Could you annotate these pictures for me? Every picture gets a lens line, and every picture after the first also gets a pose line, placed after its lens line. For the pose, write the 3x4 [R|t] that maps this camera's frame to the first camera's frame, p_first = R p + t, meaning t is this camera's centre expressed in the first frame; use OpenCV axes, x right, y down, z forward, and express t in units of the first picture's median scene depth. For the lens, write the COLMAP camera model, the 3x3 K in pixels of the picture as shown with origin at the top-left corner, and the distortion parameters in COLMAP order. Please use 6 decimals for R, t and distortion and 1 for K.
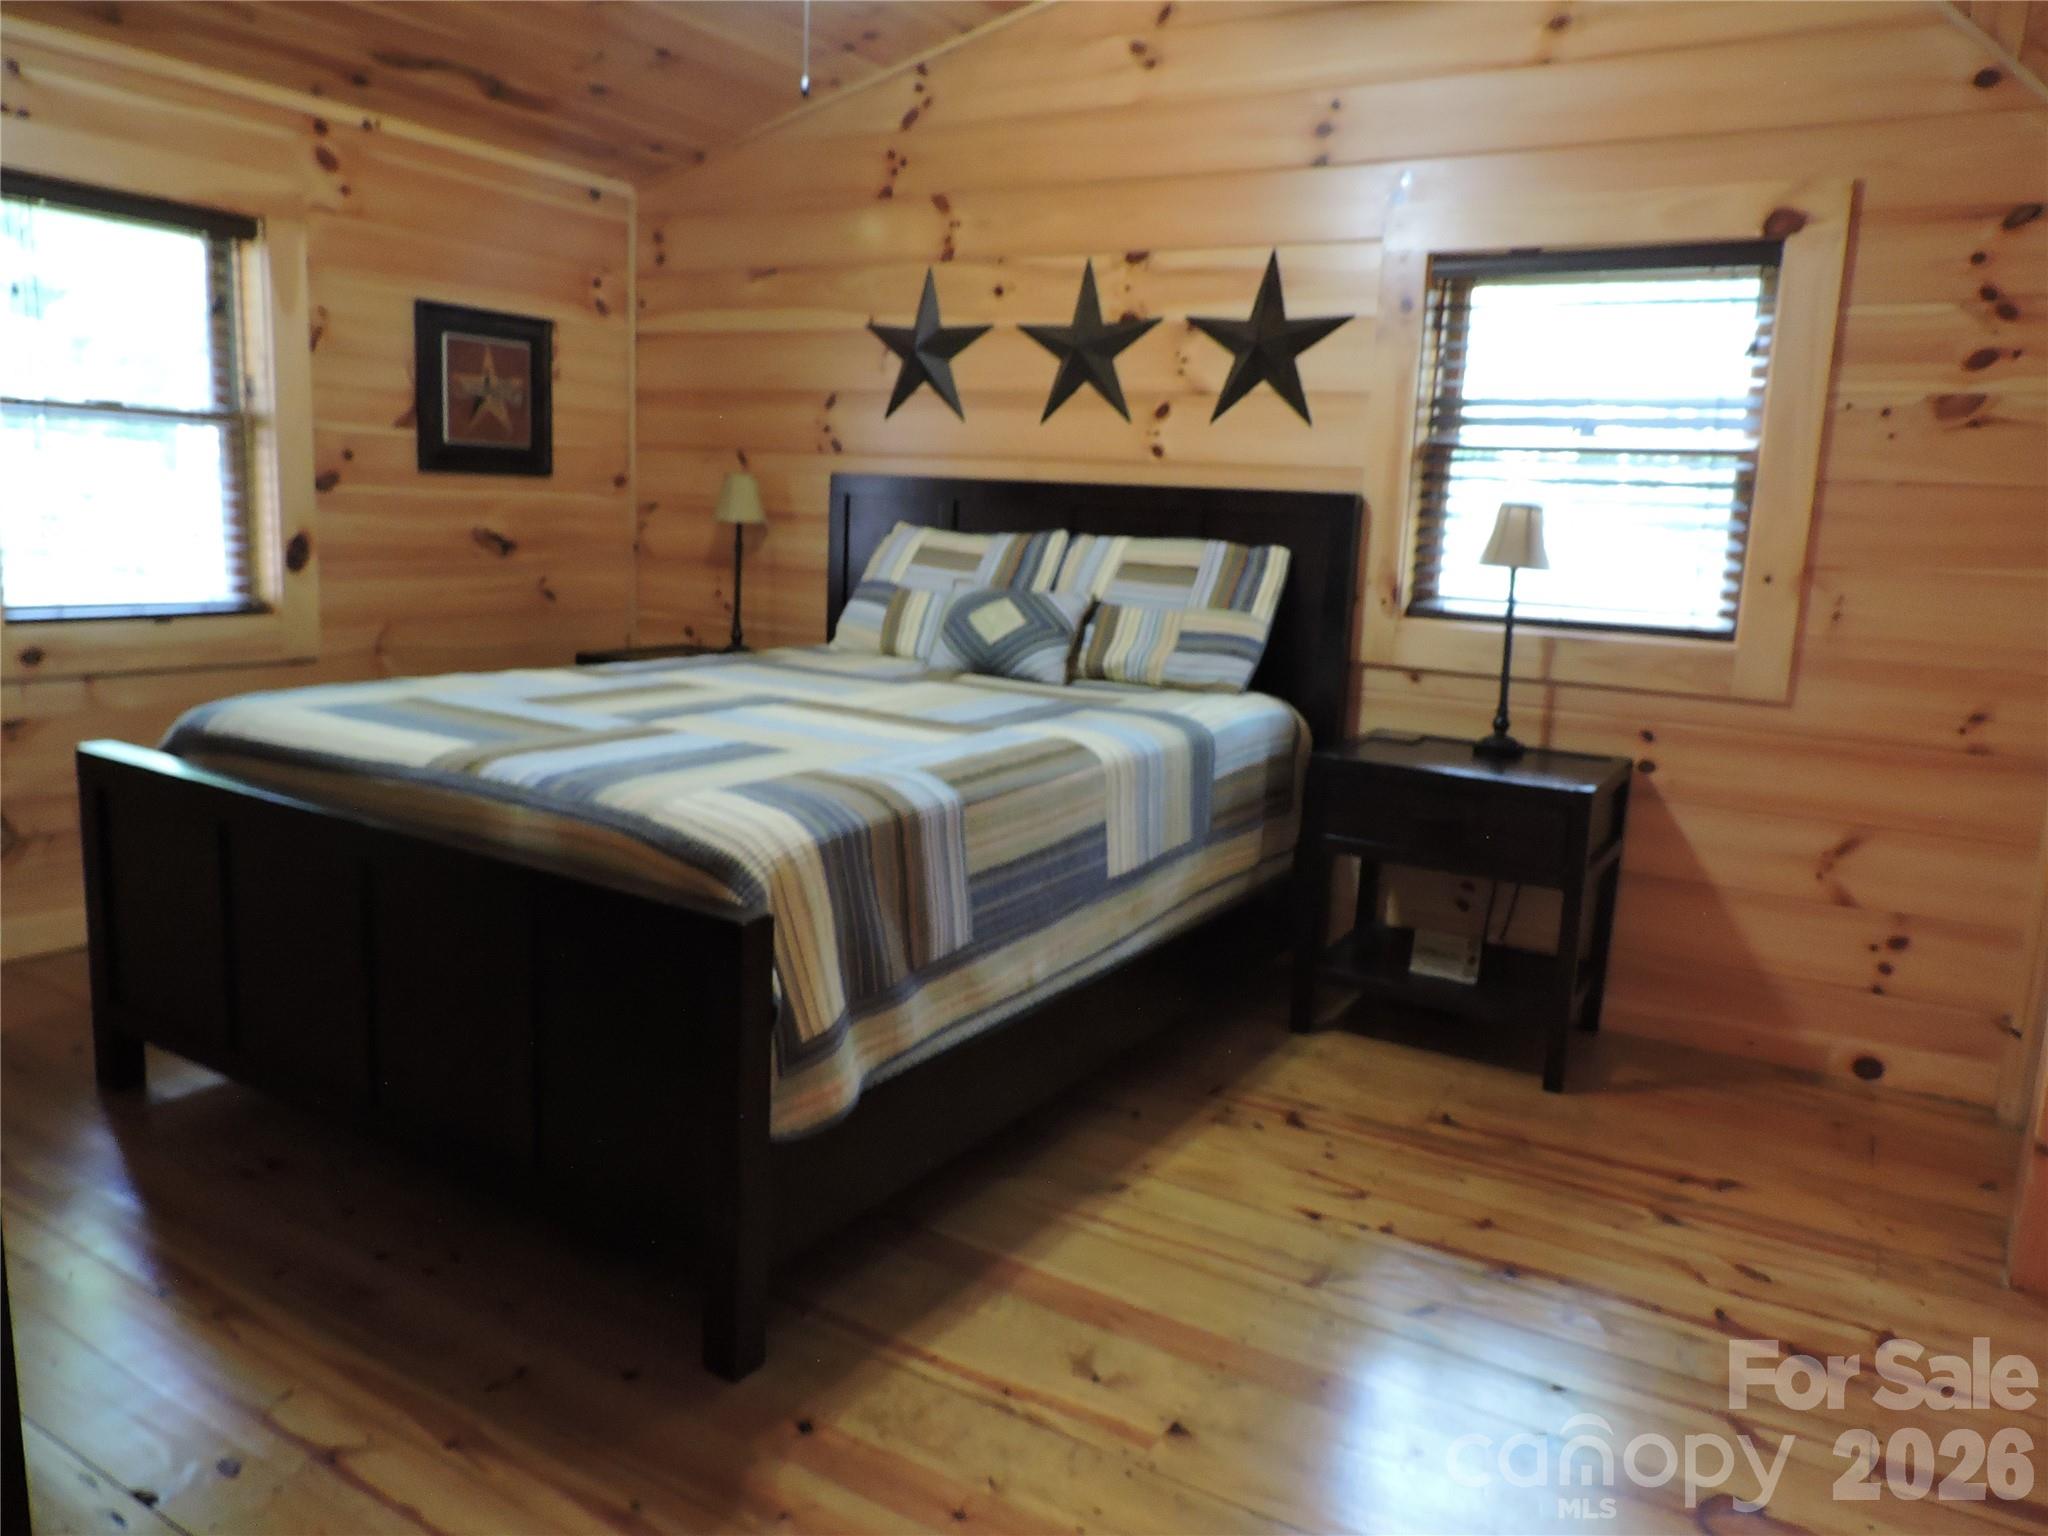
lens RADIAL K [[1440.6, 0, 1026.6], [0, 1440.6, 737.5], [0, 0, 1]] dist [-0.002825, -0.000654]
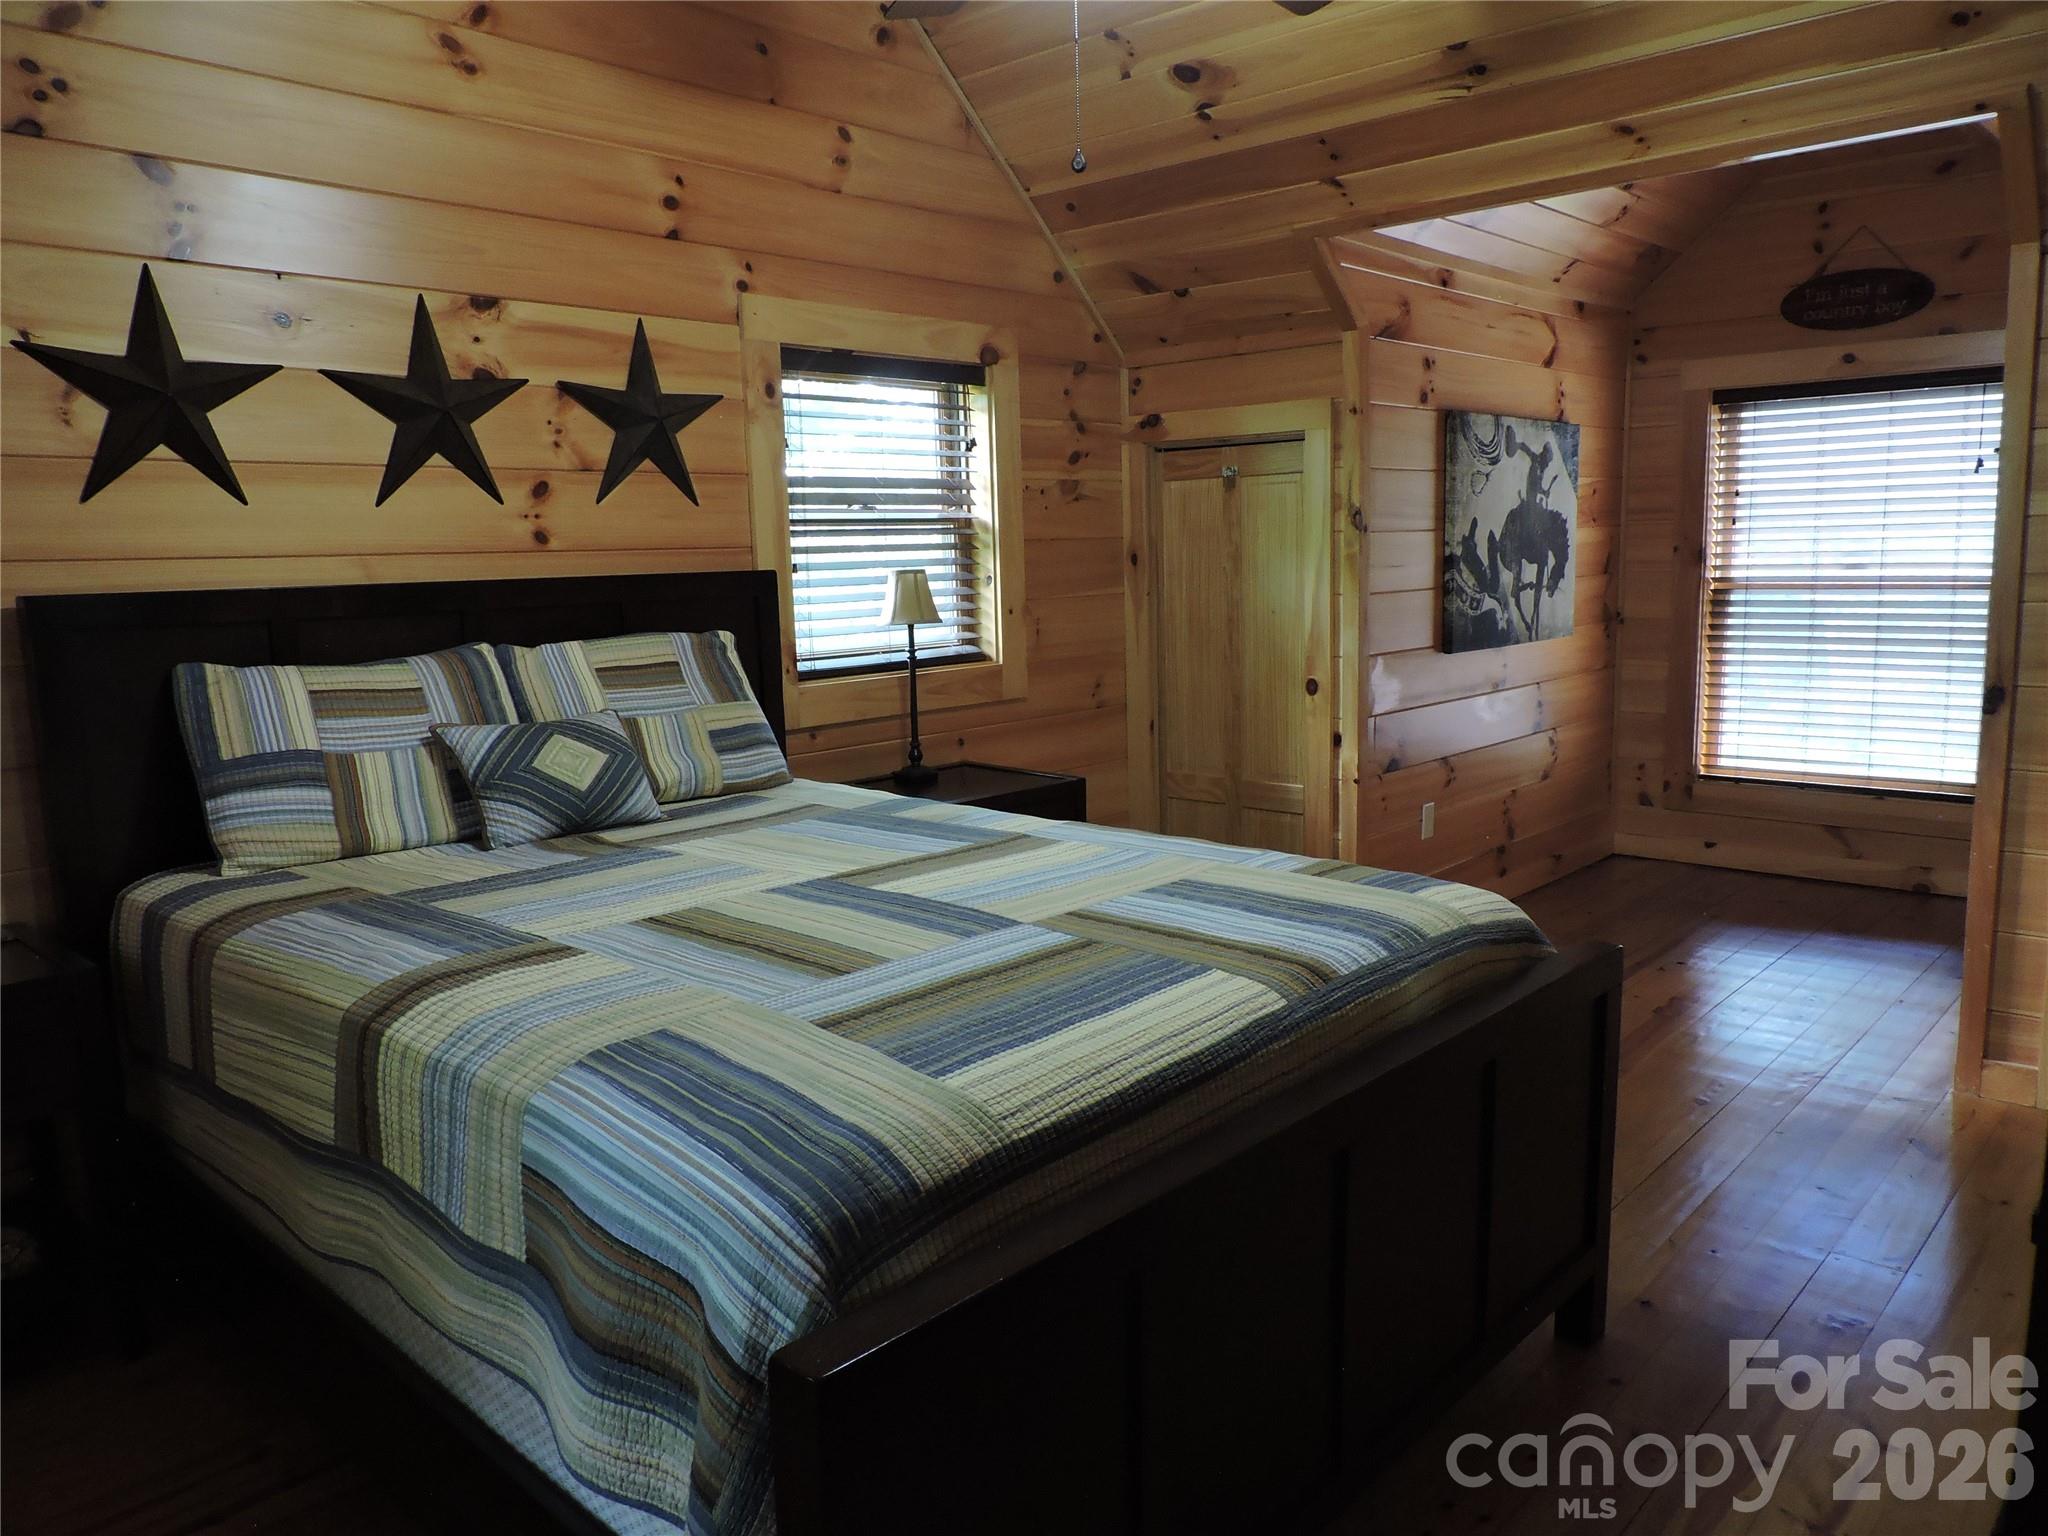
lens RADIAL K [[1451.7, 0, 1027.9], [0, 1451.7, 768.5], [0, 0, 1]] dist [-0.024686, 0.001649]
pose [[0.197415, -0.191326, 0.961468, -0.712088], [0.202666, 0.967548, 0.150923, -0.142424], [-0.959142, 0.165063, 0.229784, 0.573769]]
